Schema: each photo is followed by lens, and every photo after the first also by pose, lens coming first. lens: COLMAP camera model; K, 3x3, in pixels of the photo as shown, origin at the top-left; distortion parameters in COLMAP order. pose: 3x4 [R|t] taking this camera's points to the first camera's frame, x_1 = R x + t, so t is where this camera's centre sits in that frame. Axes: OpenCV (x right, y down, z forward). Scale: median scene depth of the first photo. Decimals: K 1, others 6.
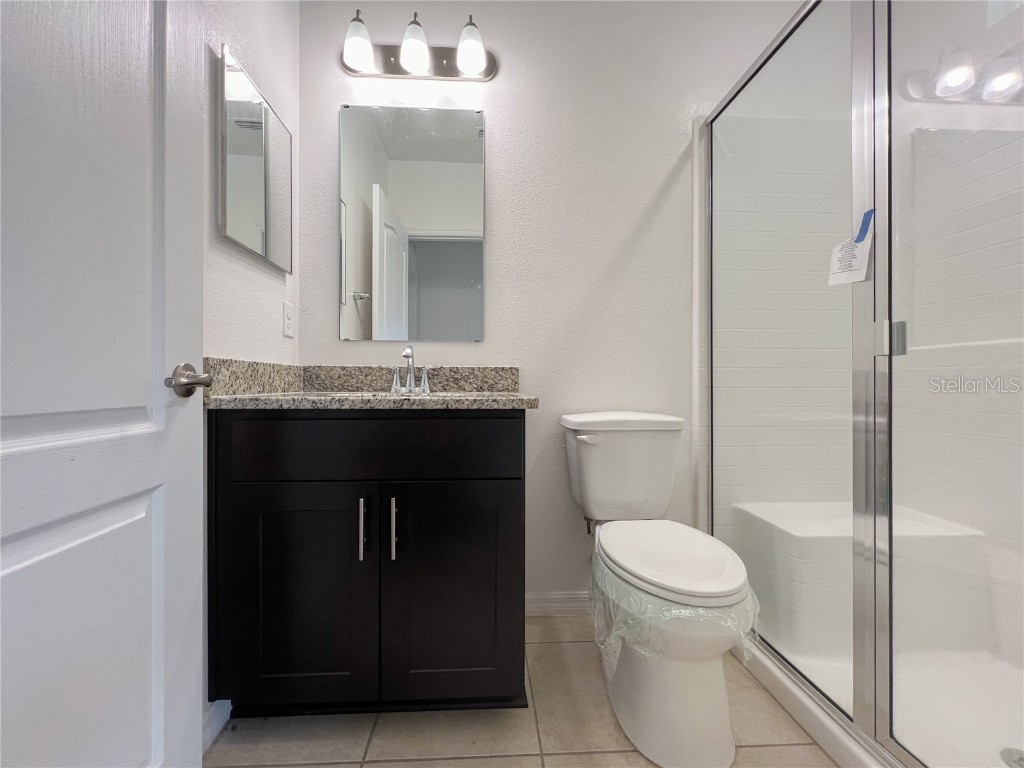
lens RADIAL K [[415.0, 0, 506.3], [0, 415.0, 383.5], [0, 0, 1]] dist [-0.003798, 0.001581]
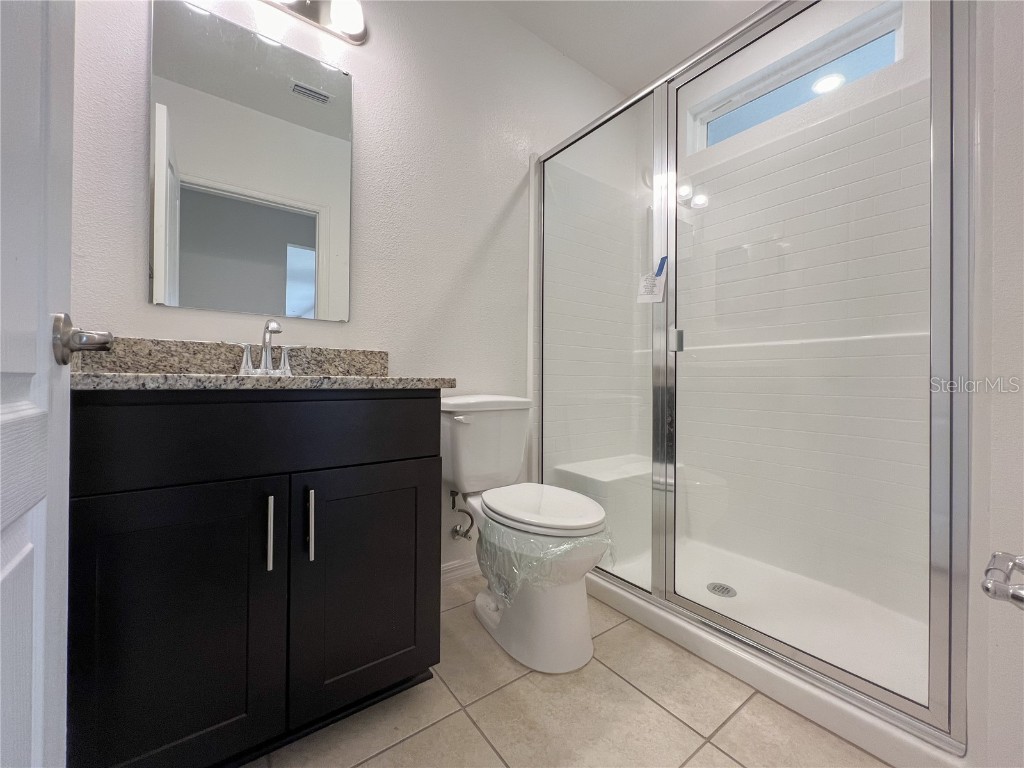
lens RADIAL K [[415.0, 0, 505.2], [0, 415.0, 380.3], [0, 0, 1]] dist [-0.003798, 0.001581]
pose [[0.830037, 0.006618, 0.557669, -0.412511], [-0.006766, 0.999975, -0.001797, 0.041273], [-0.557667, -0.002282, 0.830061, 0.042943]]
